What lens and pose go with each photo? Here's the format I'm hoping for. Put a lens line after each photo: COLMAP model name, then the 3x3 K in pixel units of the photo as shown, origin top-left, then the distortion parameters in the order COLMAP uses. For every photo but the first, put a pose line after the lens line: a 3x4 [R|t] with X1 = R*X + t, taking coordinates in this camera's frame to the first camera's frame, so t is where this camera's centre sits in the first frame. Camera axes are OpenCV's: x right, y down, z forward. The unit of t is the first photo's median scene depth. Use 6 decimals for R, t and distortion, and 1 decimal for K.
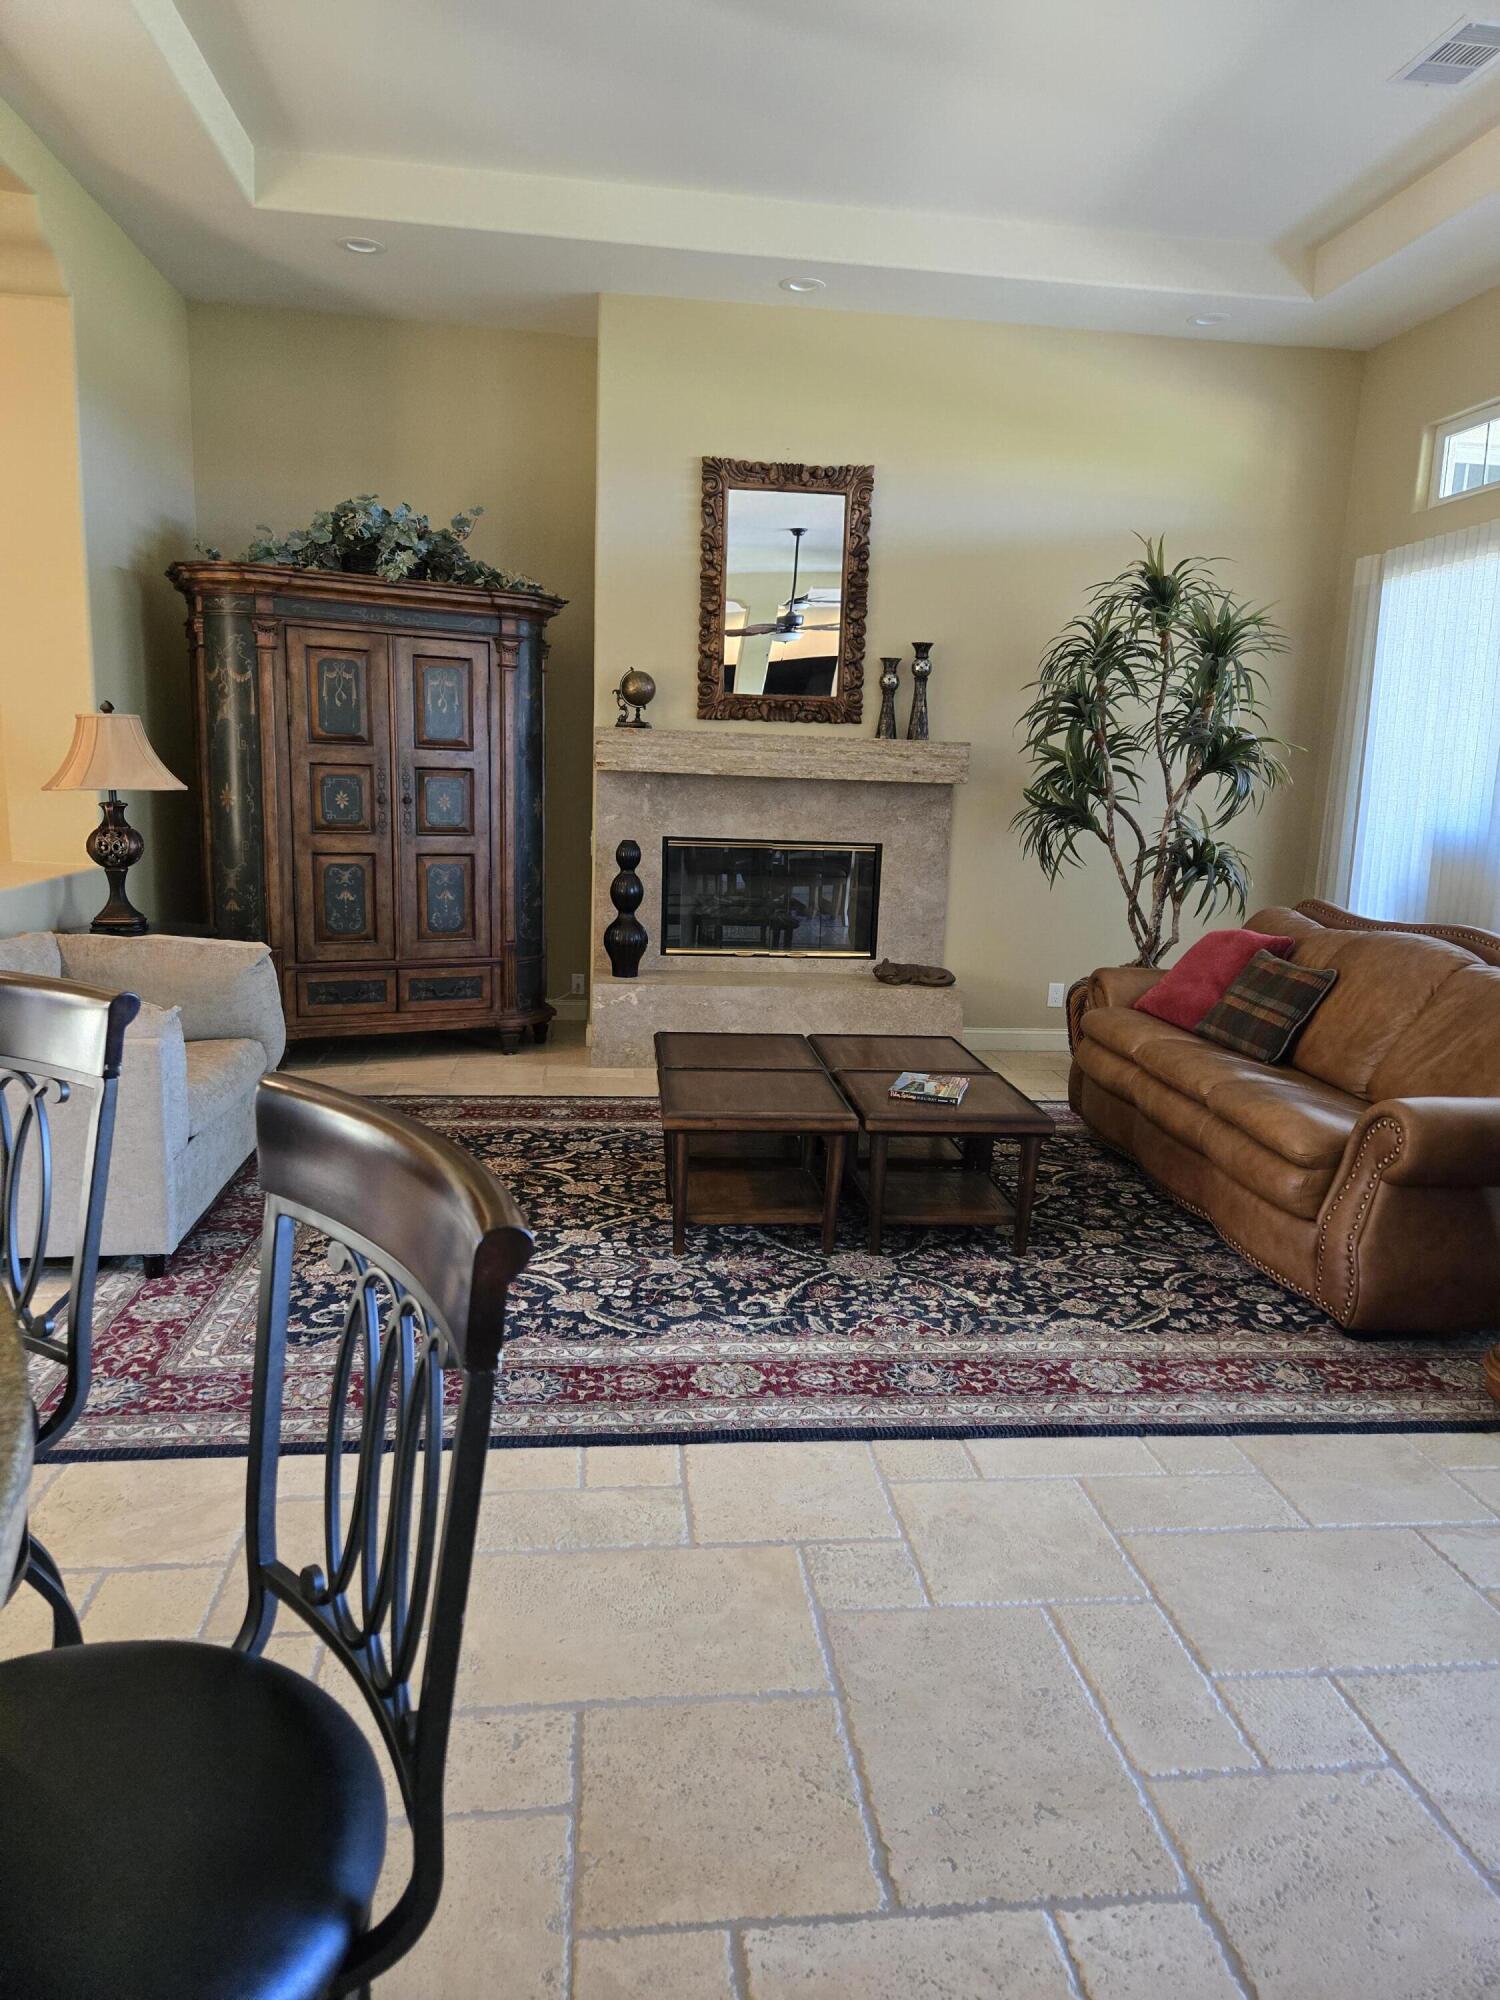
lens RADIAL K [[1342.1, 0, 767.4], [0, 1342.1, 1001.3], [0, 0, 1]] dist [0.055036, -0.036632]
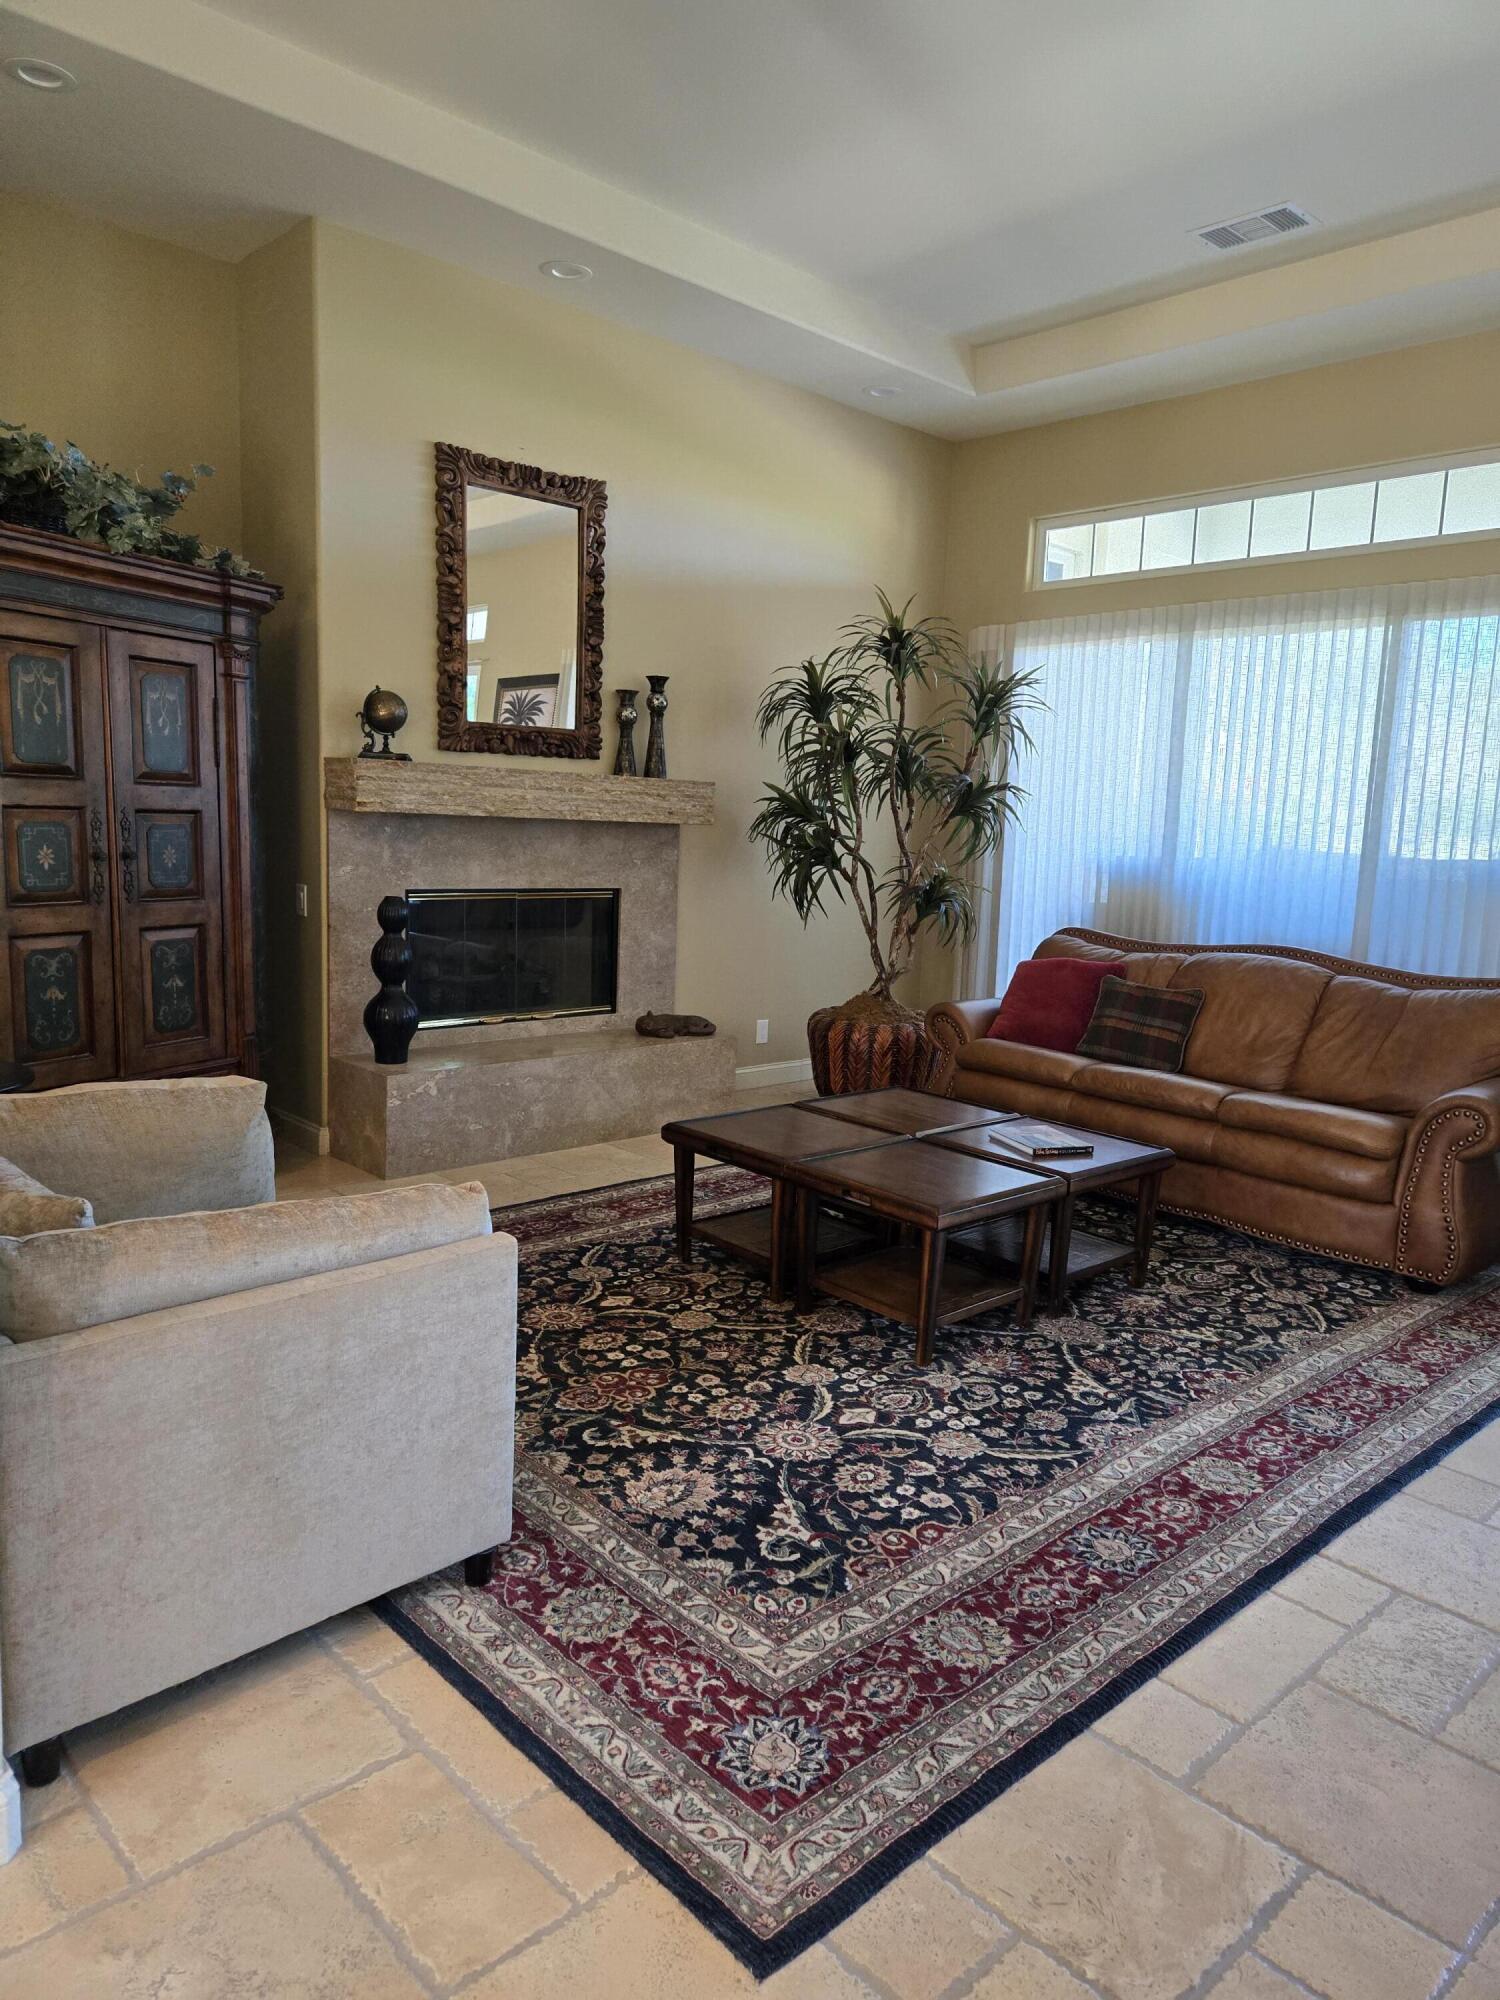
lens RADIAL K [[1342.1, 0, 781.7], [0, 1342.1, 1007.9], [0, 0, 1]] dist [0.055036, -0.036632]
pose [[0.801018, -0.089824, 0.591863, -0.432566], [0.093980, 0.995288, 0.023859, -0.052951], [-0.591218, 0.036512, 0.805685, 0.213033]]
